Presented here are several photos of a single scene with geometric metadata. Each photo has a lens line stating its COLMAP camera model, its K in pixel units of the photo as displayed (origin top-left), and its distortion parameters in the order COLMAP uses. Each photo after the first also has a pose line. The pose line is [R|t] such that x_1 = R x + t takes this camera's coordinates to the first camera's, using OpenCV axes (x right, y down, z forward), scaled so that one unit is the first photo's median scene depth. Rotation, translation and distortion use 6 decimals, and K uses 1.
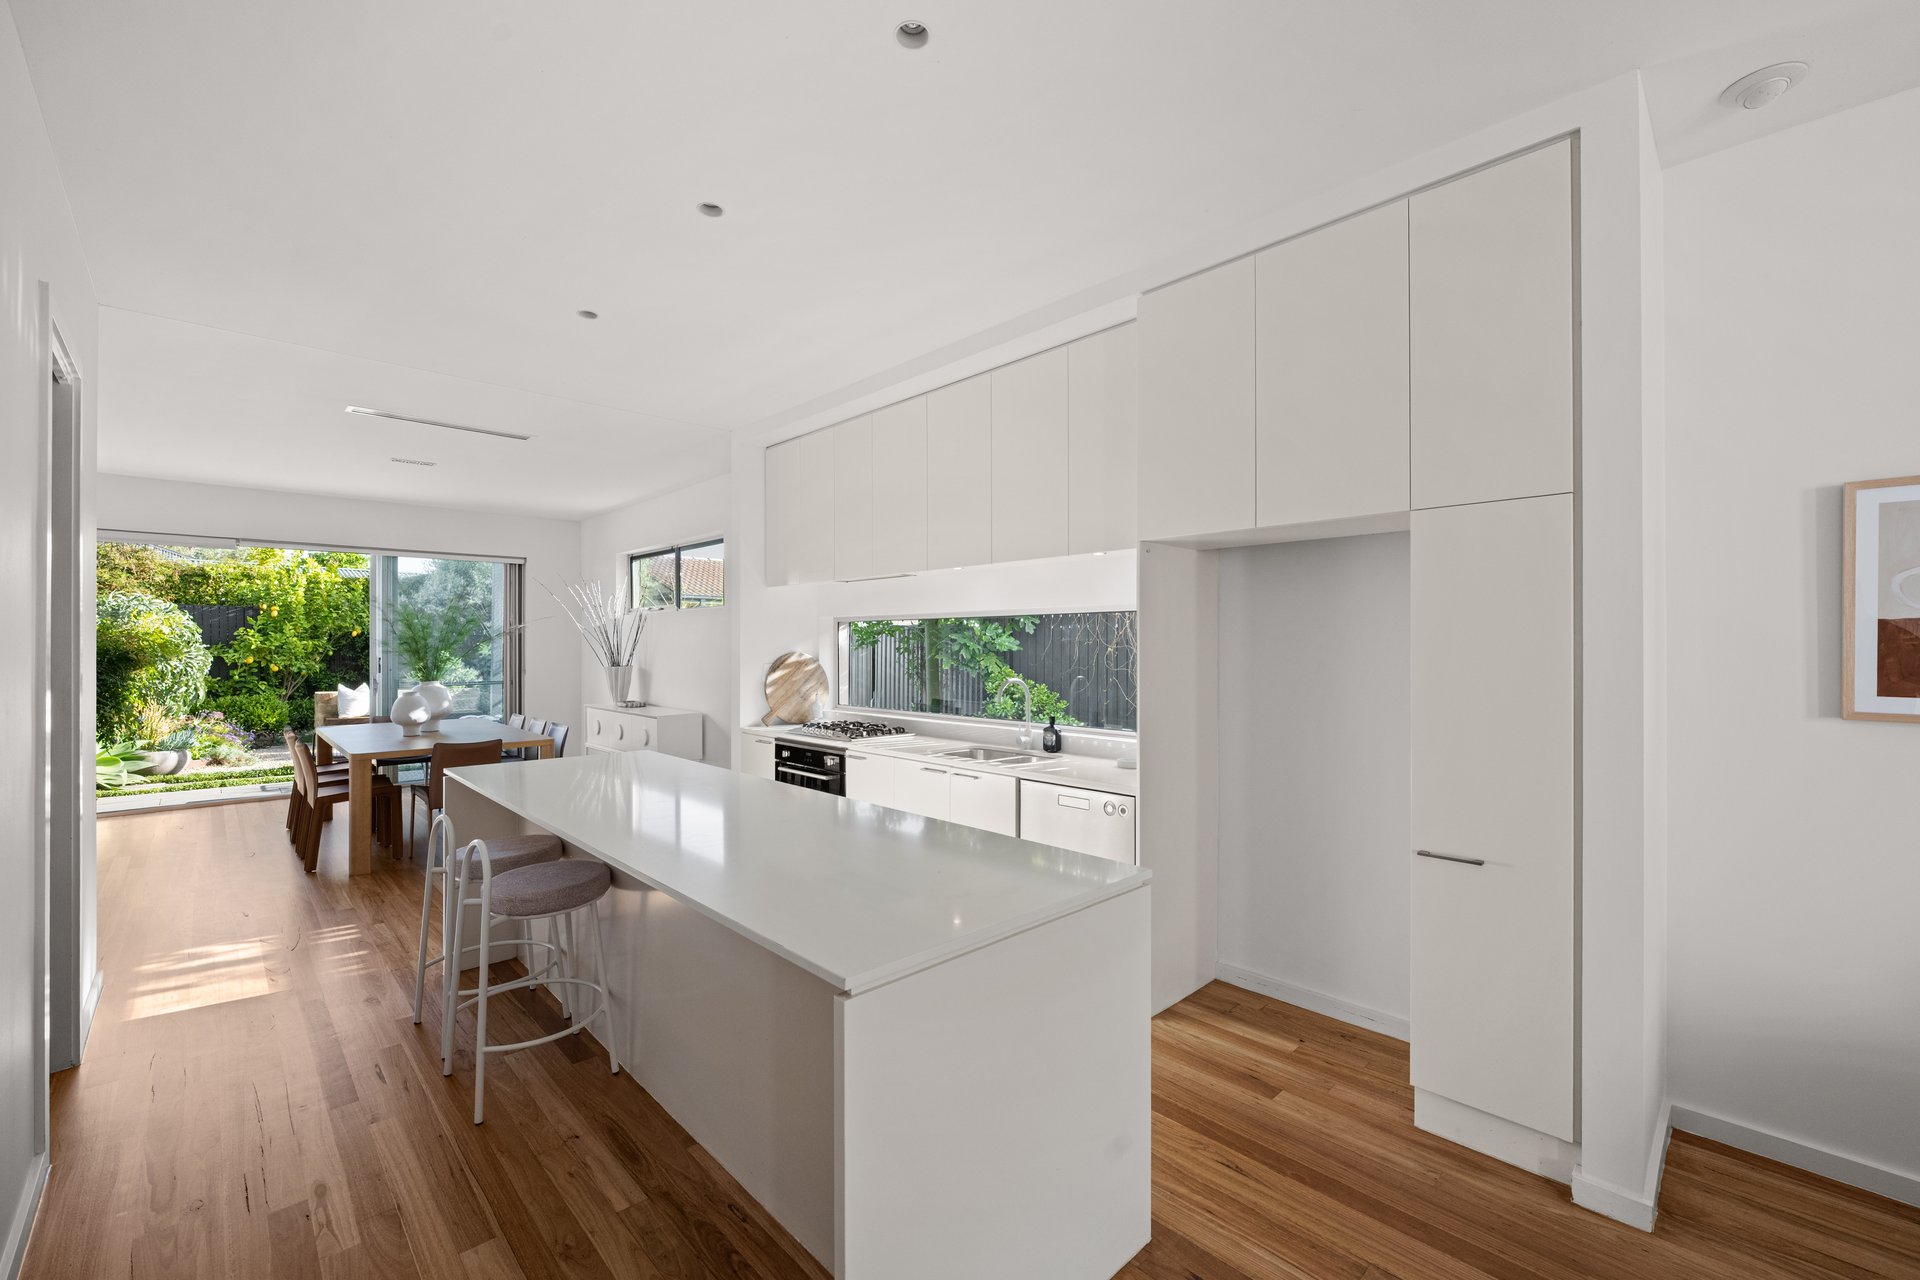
lens RADIAL K [[825.1, 0, 1005.5], [0, 825.1, 641.0], [0, 0, 1]] dist [-0.016654, -0.000134]
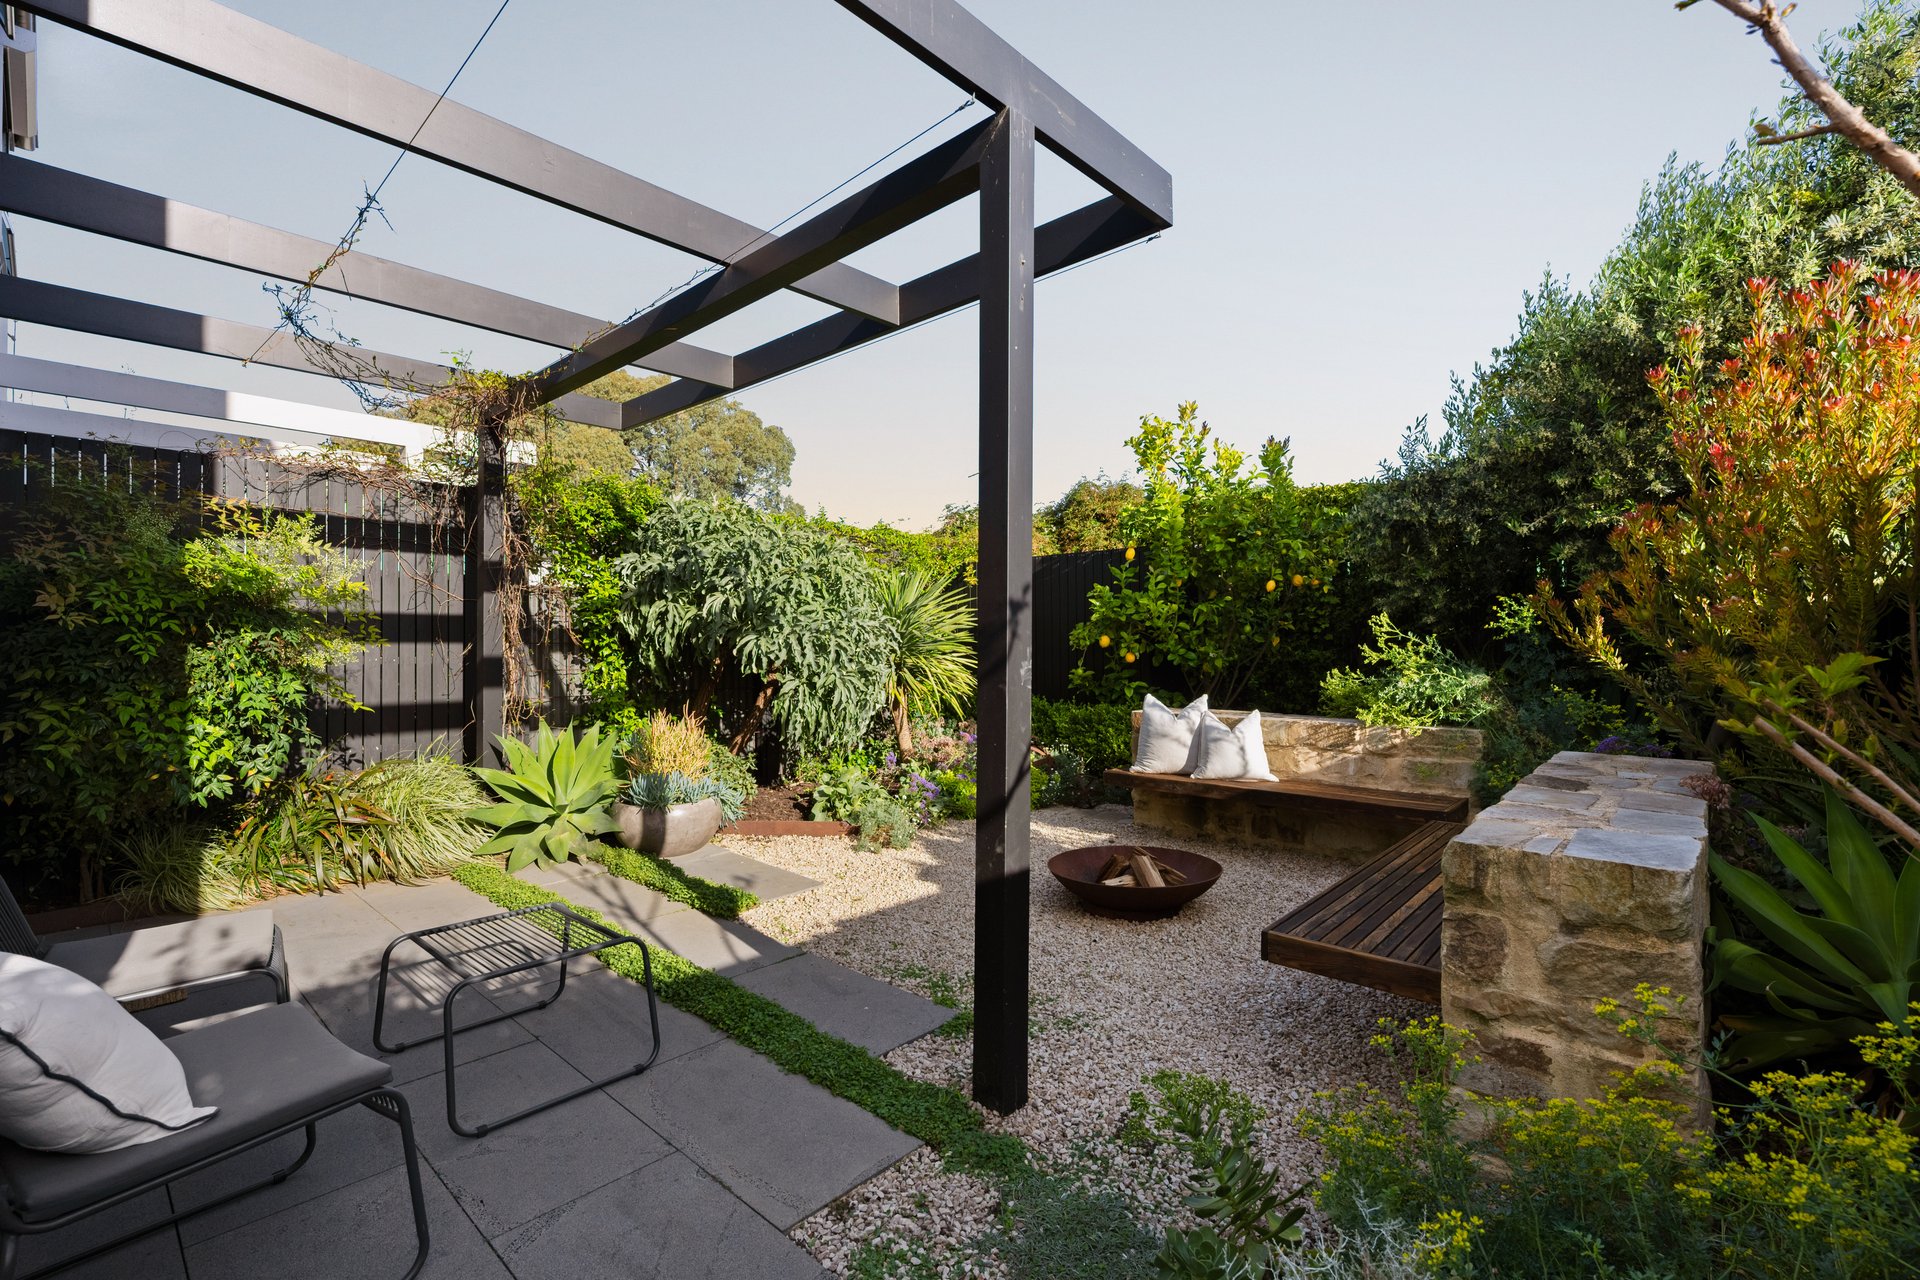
lens RADIAL K [[828.5, 0, 956.4], [0, 828.5, 625.8], [0, 0, 1]] dist [-0.007449, 0.001128]
pose [[0.050464, -0.020379, -0.998518, -0.369705], [0.007170, 0.999773, -0.020043, 0.023576], [0.998700, -0.006148, 0.050598, 0.871372]]
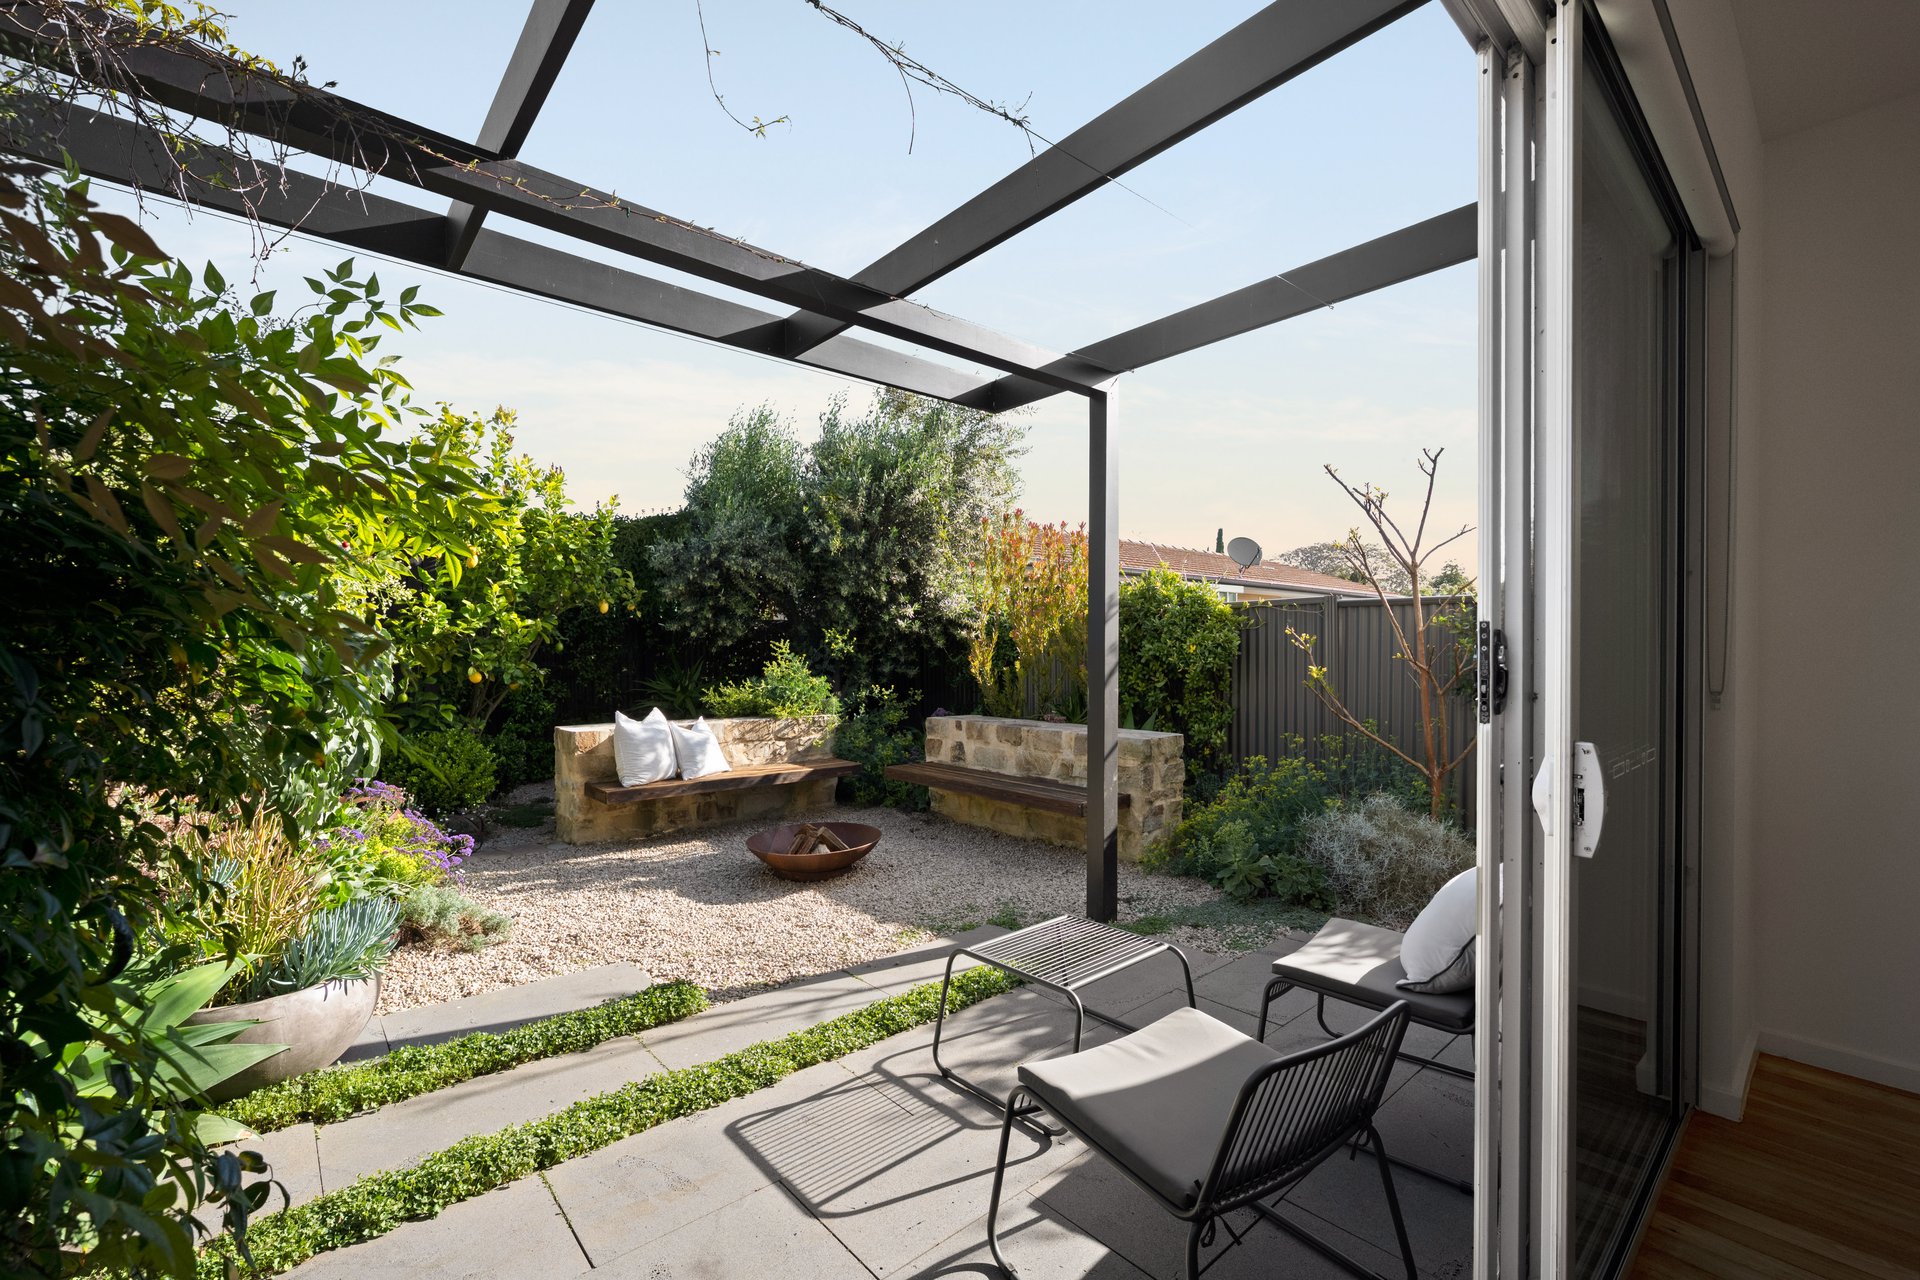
lens RADIAL K [[828.5, 0, 939.6], [0, 828.5, 644.4], [0, 0, 1]] dist [-0.007449, 0.001128]
pose [[0.997970, 0.000629, -0.063682, -0.606731], [-0.000788, 0.999997, -0.002460, 0.016049], [0.063680, 0.002505, 0.997967, 0.546326]]
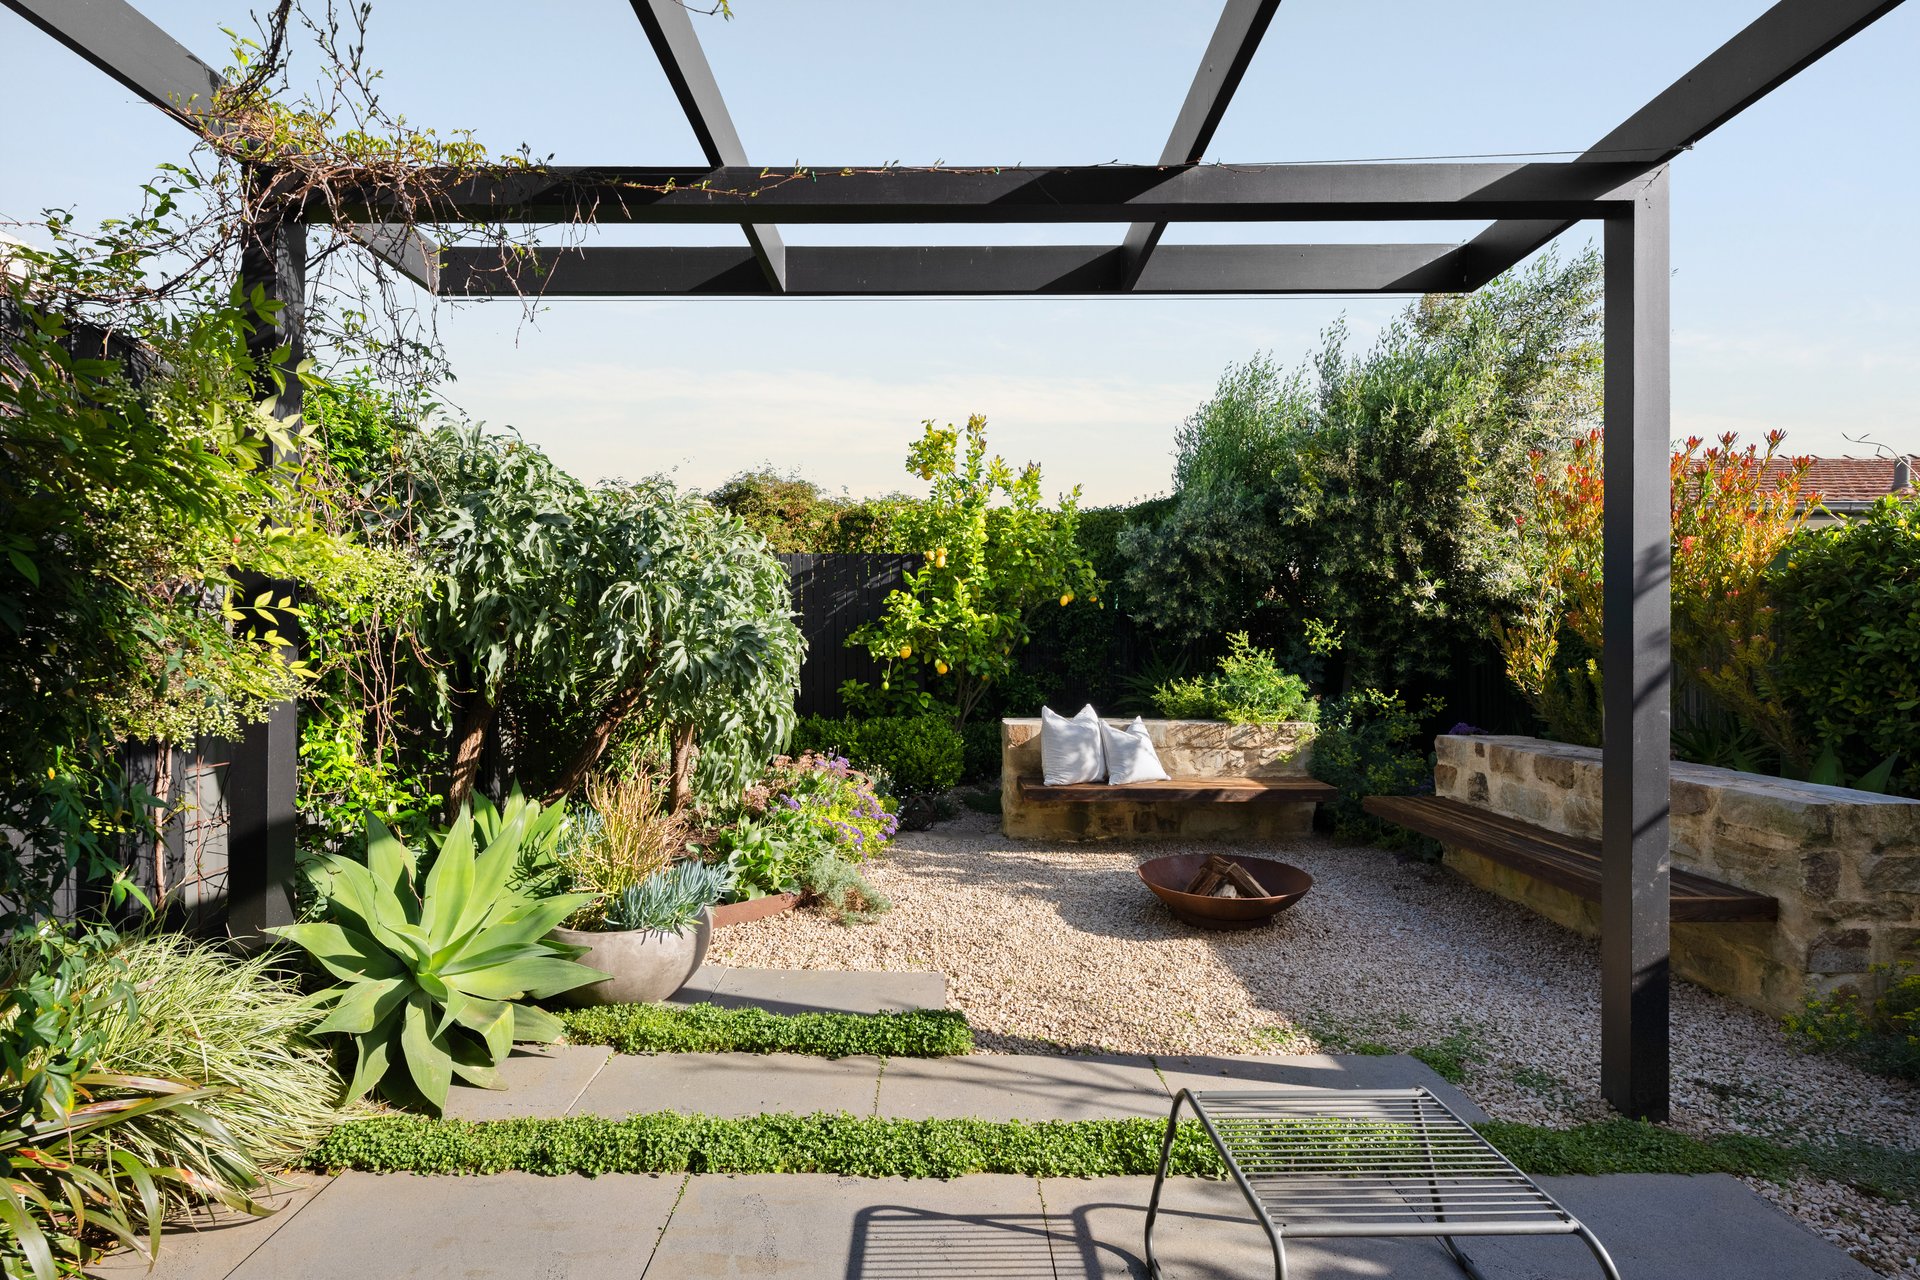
lens RADIAL K [[828.5, 0, 938.4], [0, 828.5, 632.6], [0, 0, 1]] dist [-0.007449, 0.001128]
pose [[0.704810, -0.008779, -0.709342, -0.535235], [0.004291, 0.999958, -0.008112, 0.015671], [0.709383, 0.002674, 0.704818, 0.639157]]
